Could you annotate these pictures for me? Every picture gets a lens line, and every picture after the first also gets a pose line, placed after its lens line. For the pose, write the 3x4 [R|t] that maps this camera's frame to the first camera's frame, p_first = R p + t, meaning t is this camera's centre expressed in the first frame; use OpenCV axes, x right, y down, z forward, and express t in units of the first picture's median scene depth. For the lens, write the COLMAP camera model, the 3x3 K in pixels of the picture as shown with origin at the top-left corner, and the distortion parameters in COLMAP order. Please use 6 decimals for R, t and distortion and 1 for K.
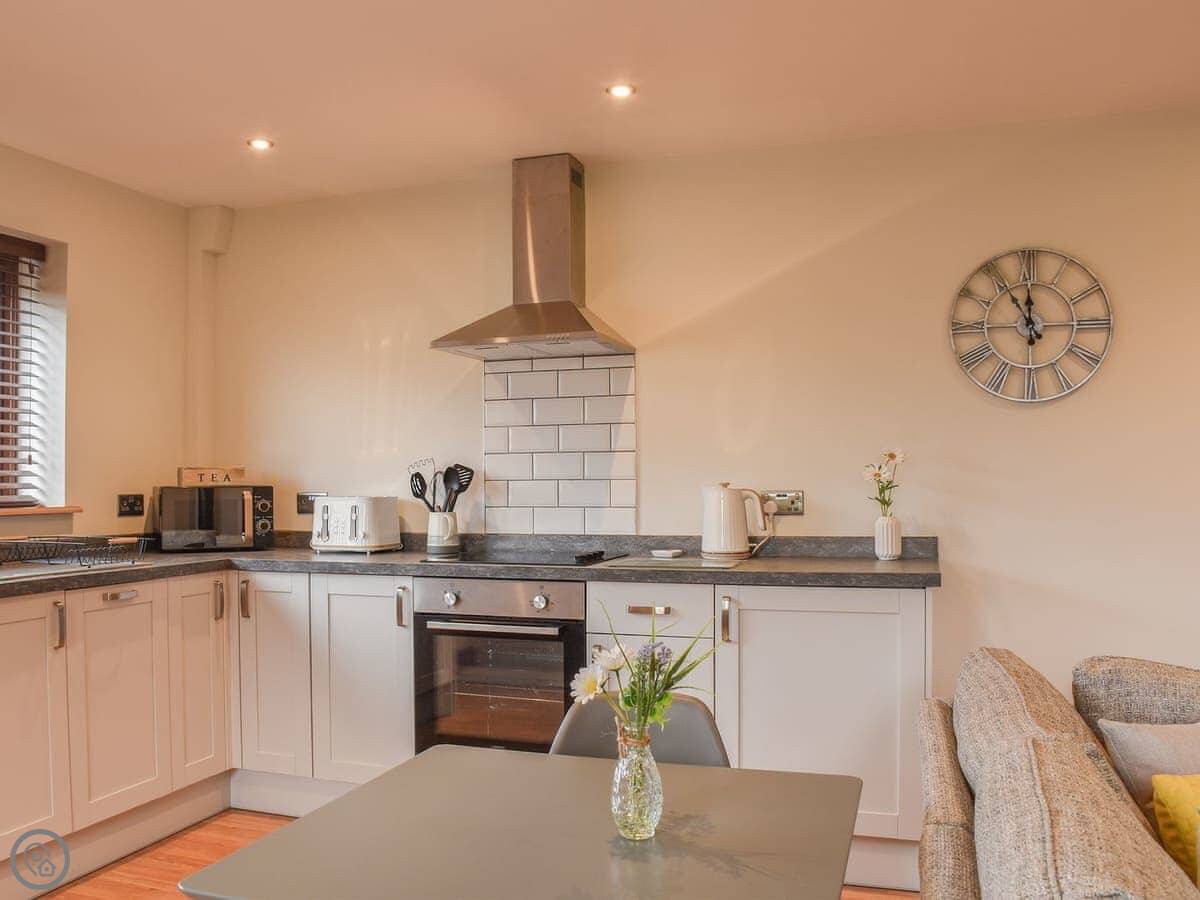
lens RADIAL K [[1107.8, 0, 618.0], [0, 1107.8, 449.2], [0, 0, 1]] dist [-0.082255, -0.002362]
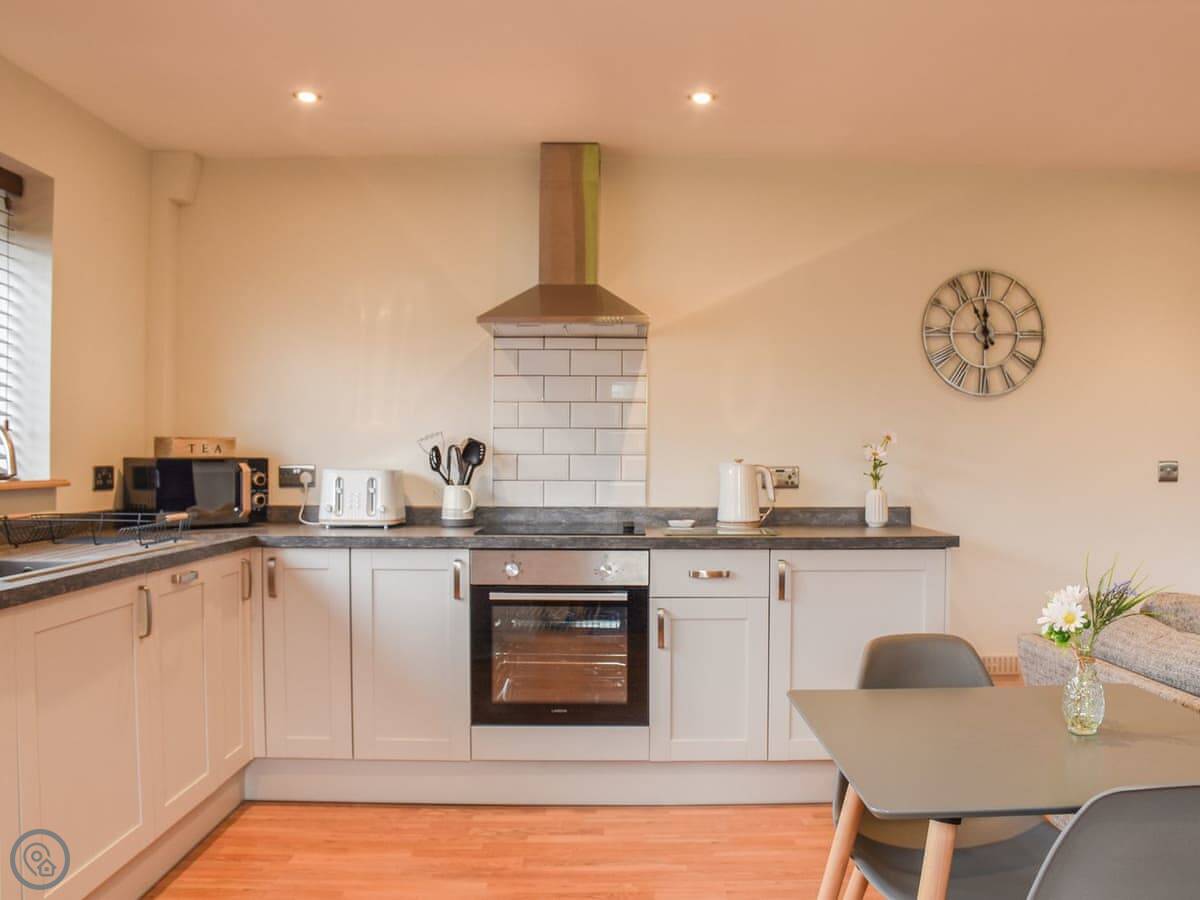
lens RADIAL K [[1099.3, 0, 600.0], [0, 1099.3, 450.0], [0, 0, 1]] dist [-0.080572, 0.004425]
pose [[0.929033, 0.012741, 0.369779, -0.426195], [-0.021283, 0.999592, 0.019030, 0.002982], [-0.369385, -0.025549, 0.928925, 0.025870]]
